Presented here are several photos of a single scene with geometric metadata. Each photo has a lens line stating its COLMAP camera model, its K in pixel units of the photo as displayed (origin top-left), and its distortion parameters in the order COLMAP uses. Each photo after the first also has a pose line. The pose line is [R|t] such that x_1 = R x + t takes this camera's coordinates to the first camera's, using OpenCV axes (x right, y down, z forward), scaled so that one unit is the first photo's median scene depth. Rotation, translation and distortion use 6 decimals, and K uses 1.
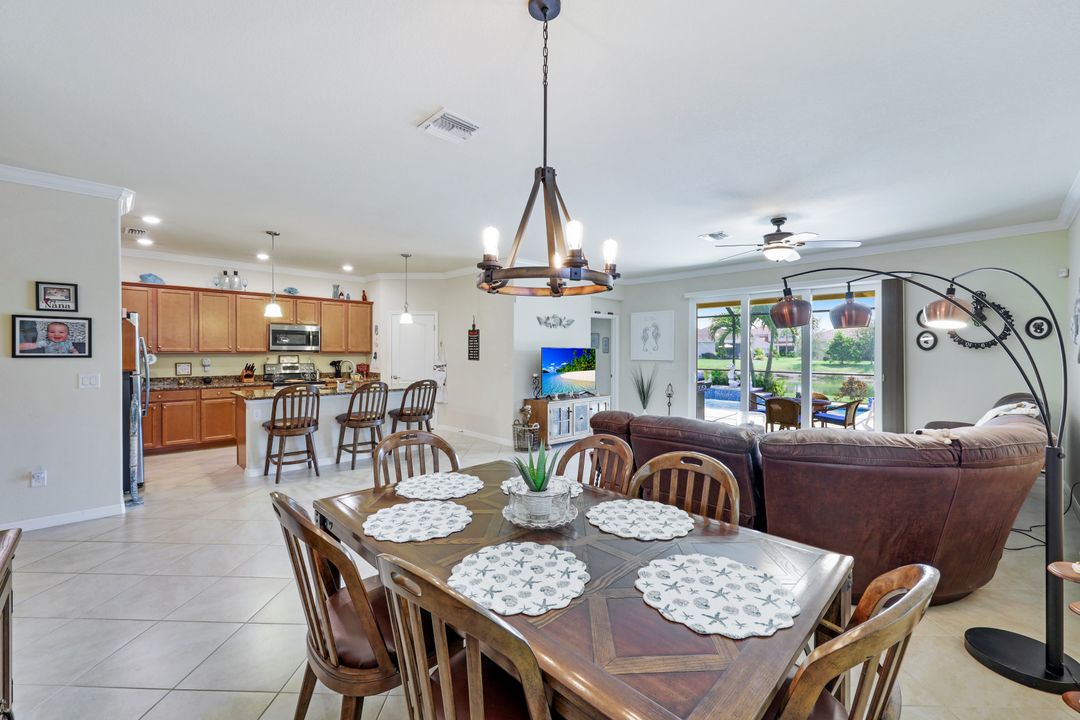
lens RADIAL K [[448.7, 0, 514.0], [0, 448.7, 351.2], [0, 0, 1]] dist [0.002879, -0.000939]
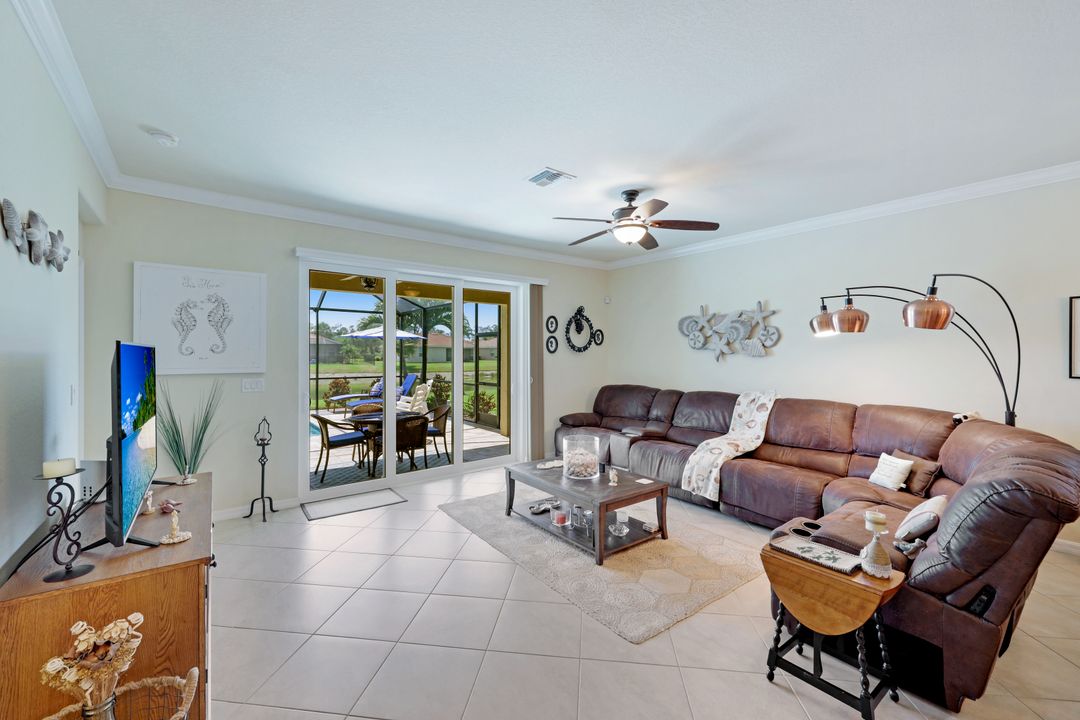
lens RADIAL K [[448.7, 0, 553.2], [0, 448.7, 353.5], [0, 0, 1]] dist [0.002879, -0.000939]
pose [[0.062458, -0.001417, 0.998047, -0.141466], [-0.000485, 0.999999, 0.001450, -0.002161], [-0.998047, -0.000575, 0.062457, 0.684807]]
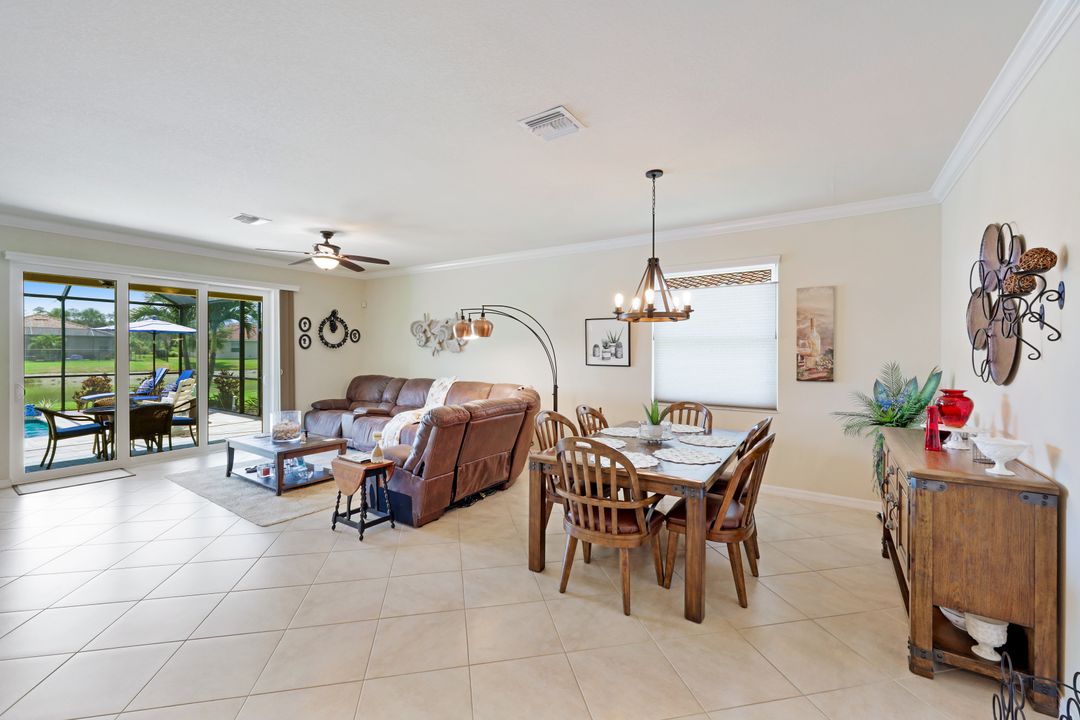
lens RADIAL K [[448.7, 0, 555.0], [0, 448.7, 352.3], [0, 0, 1]] dist [0.002879, -0.000939]
pose [[-0.257038, -0.006959, 0.966376, -0.397711], [-0.006703, 0.999963, 0.005418, -0.003110], [-0.966378, -0.005085, -0.257075, 0.465056]]
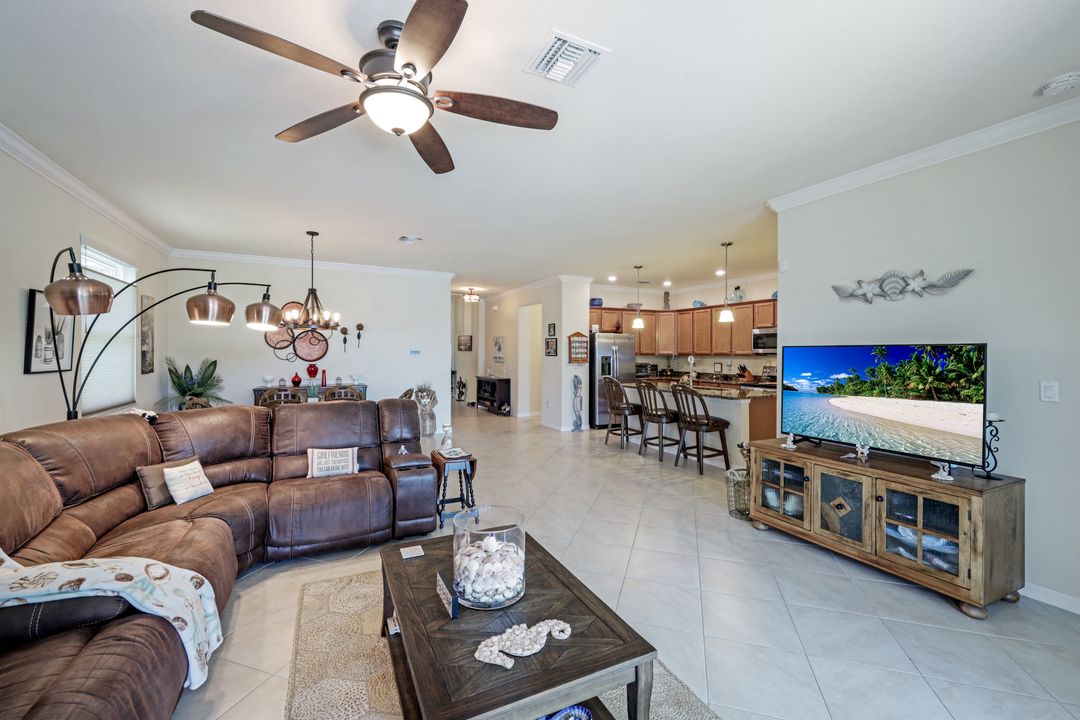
lens RADIAL K [[448.7, 0, 545.1], [0, 448.7, 350.8], [0, 0, 1]] dist [0.002879, -0.000939]
pose [[-0.217622, -0.010032, -0.975982, 0.623825], [-0.003200, 0.999949, -0.009565, 0.004398], [0.976028, 0.001042, -0.217643, 0.755595]]
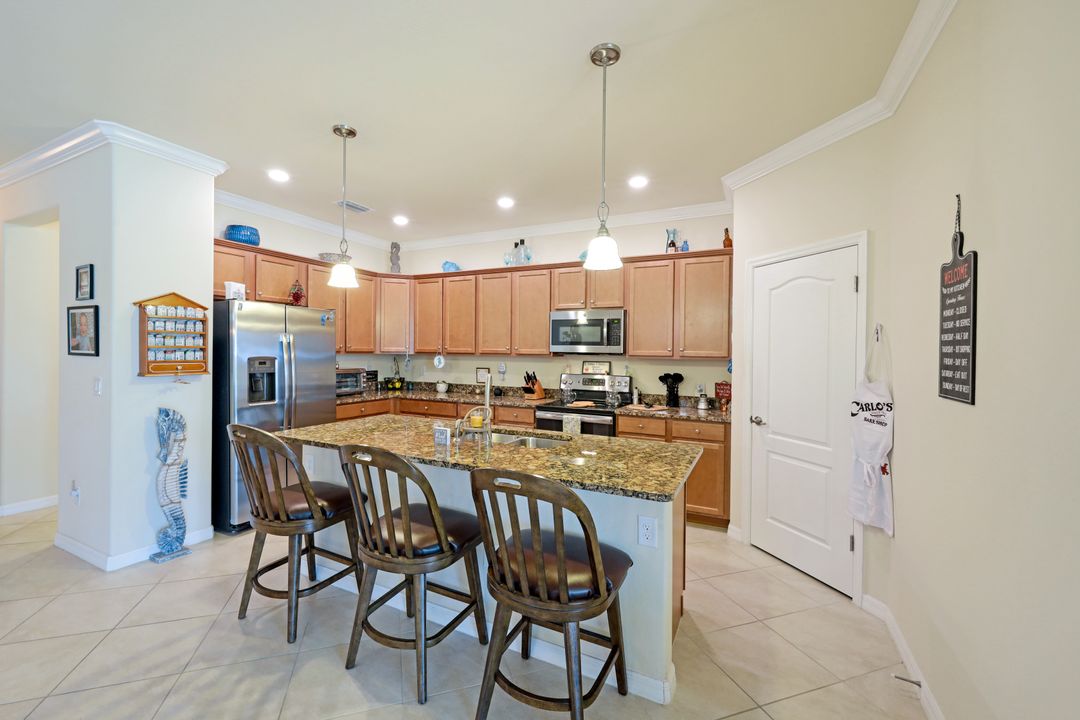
lens RADIAL K [[448.7, 0, 536.0], [0, 448.7, 357.7], [0, 0, 1]] dist [0.002879, -0.000939]
pose [[0.388263, 0.013624, -0.921448, 0.029993], [-0.011325, 0.999886, 0.010011, -0.000541], [0.921479, 0.006549, 0.388373, 0.742805]]
